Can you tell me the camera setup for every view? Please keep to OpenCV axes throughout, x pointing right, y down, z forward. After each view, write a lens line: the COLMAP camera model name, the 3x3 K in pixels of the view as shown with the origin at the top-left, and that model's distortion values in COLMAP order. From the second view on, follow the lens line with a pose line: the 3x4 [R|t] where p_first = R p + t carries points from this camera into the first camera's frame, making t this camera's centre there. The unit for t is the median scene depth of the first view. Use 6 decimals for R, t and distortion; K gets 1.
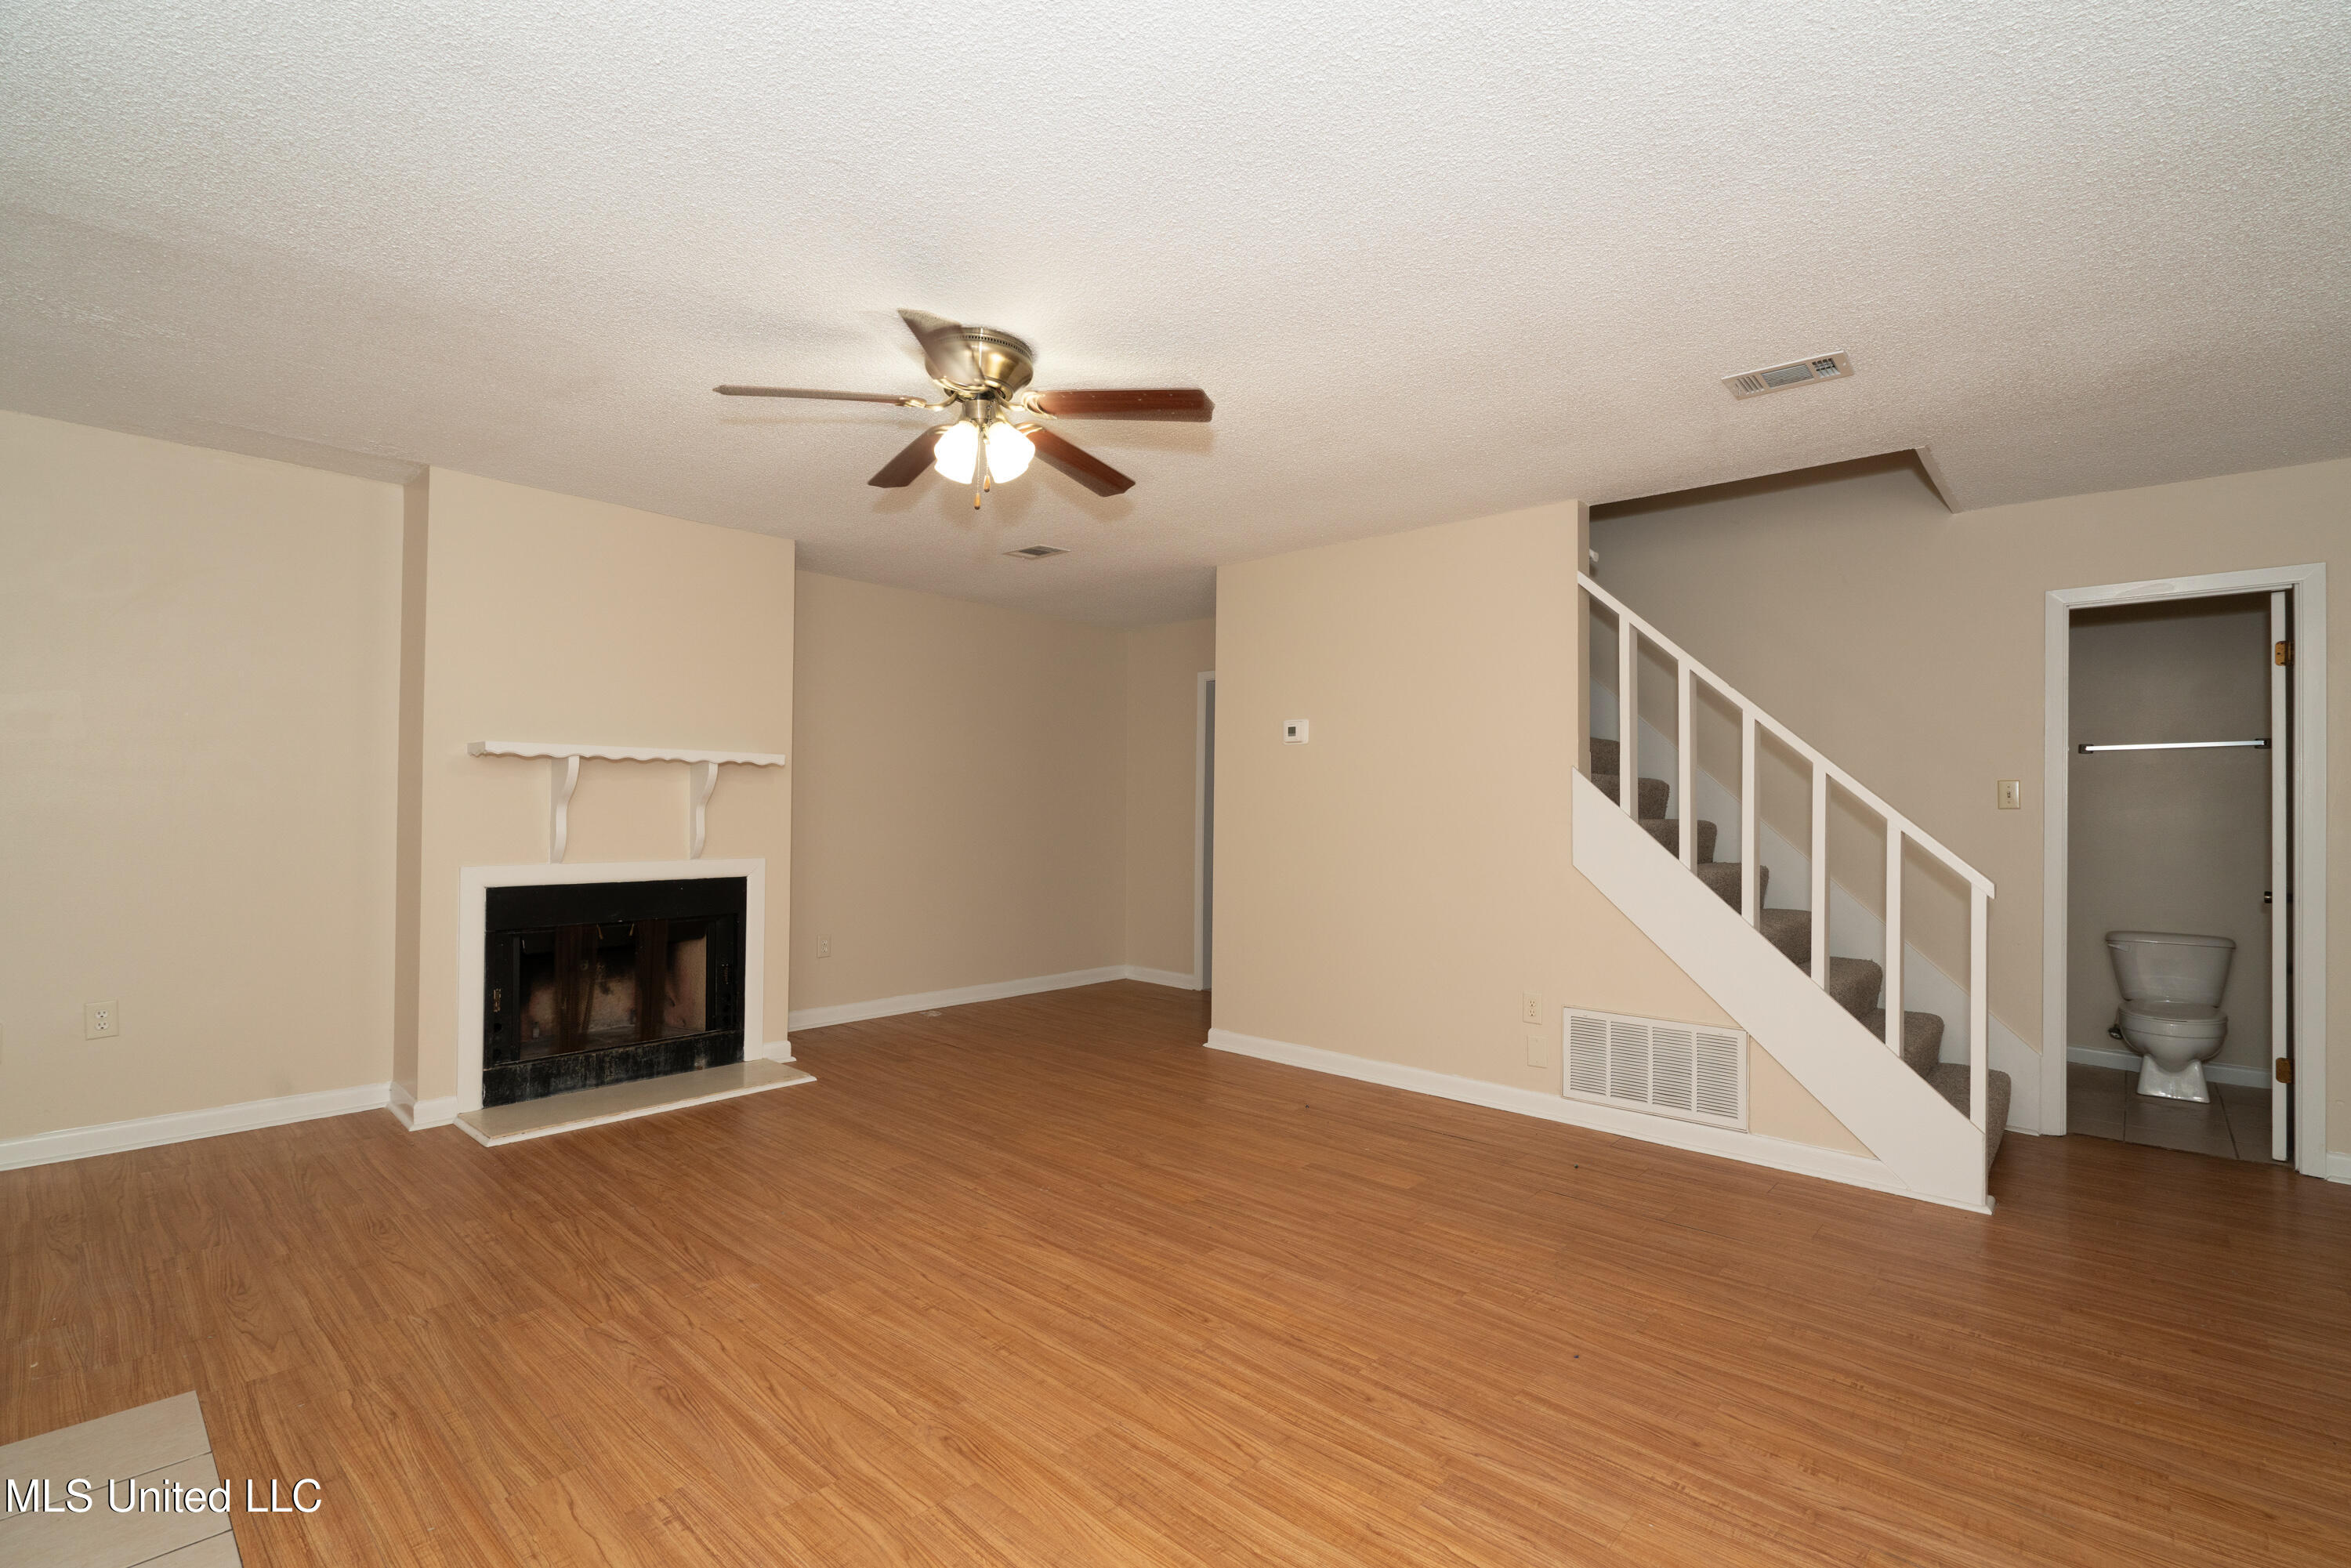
lens RADIAL K [[1065.2, 0, 1173.1], [0, 1065.2, 793.4], [0, 0, 1]] dist [-0.006902, 0.001573]
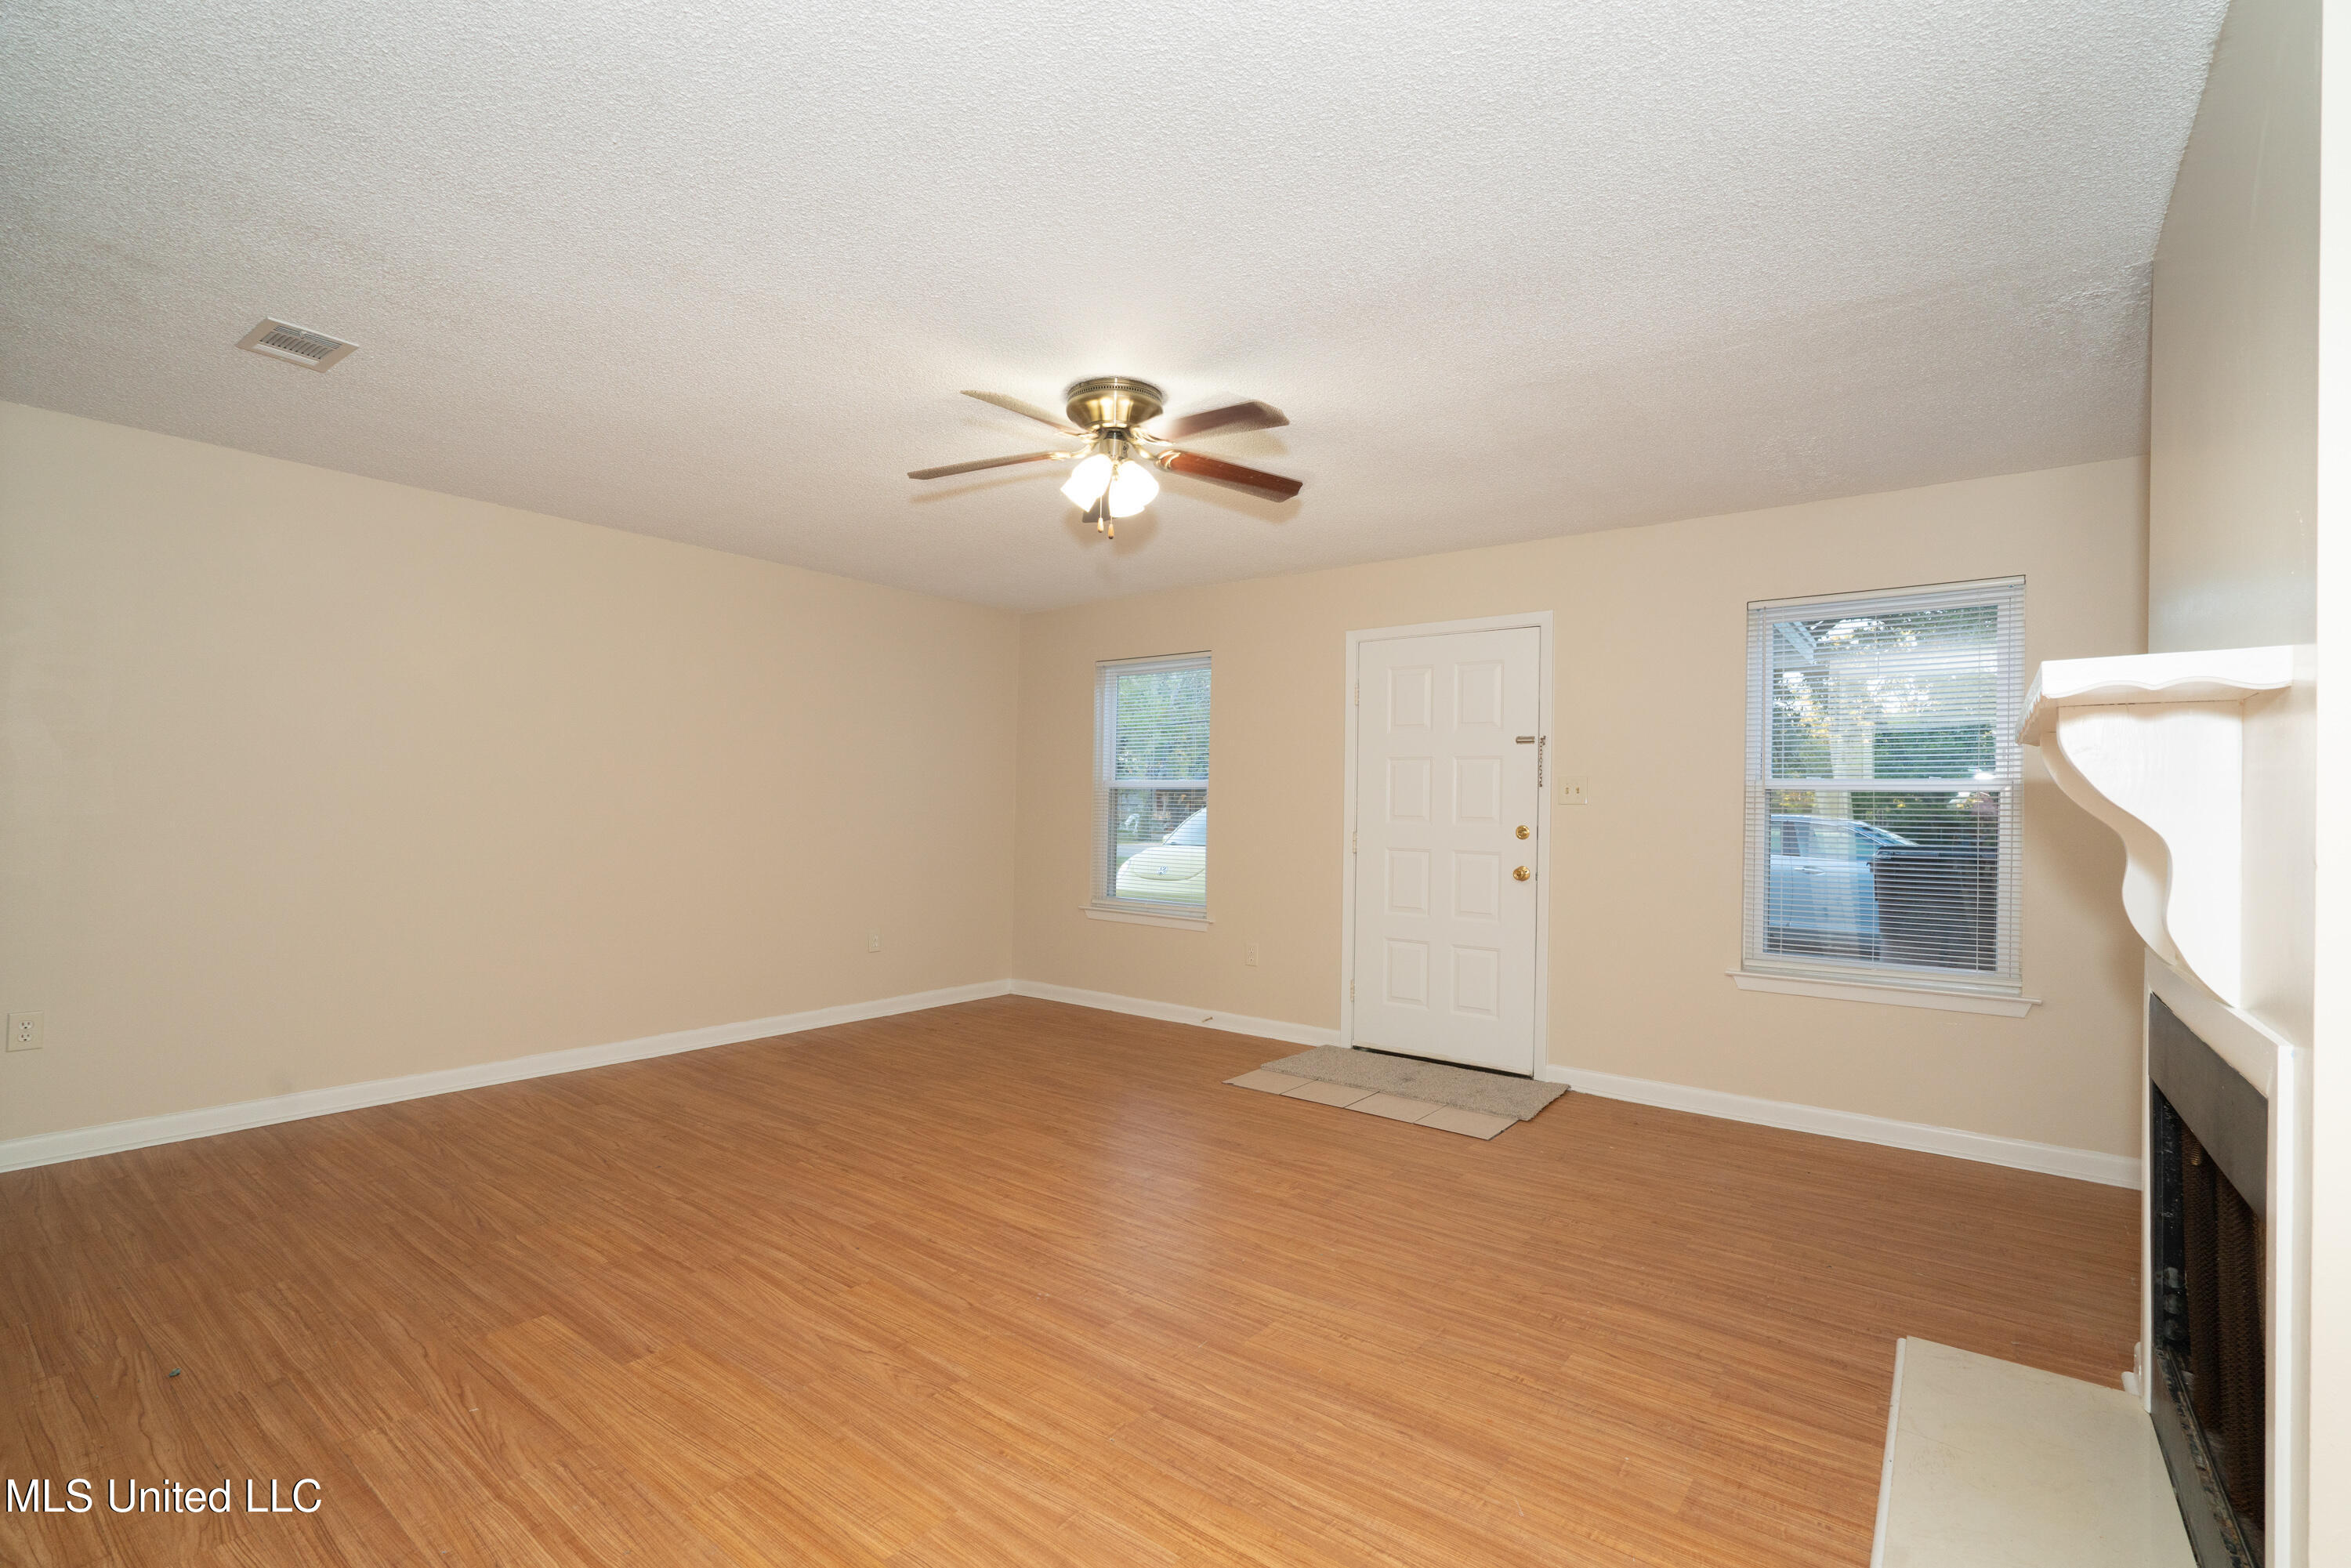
lens RADIAL K [[1065.2, 0, 1170.9], [0, 1065.2, 782.9], [0, 0, 1]] dist [-0.006902, 0.001573]
pose [[-0.996544, -0.029457, -0.077670, -0.117484], [-0.026633, 0.998955, -0.037147, 0.017784], [0.078683, -0.034950, -0.996287, 1.485270]]
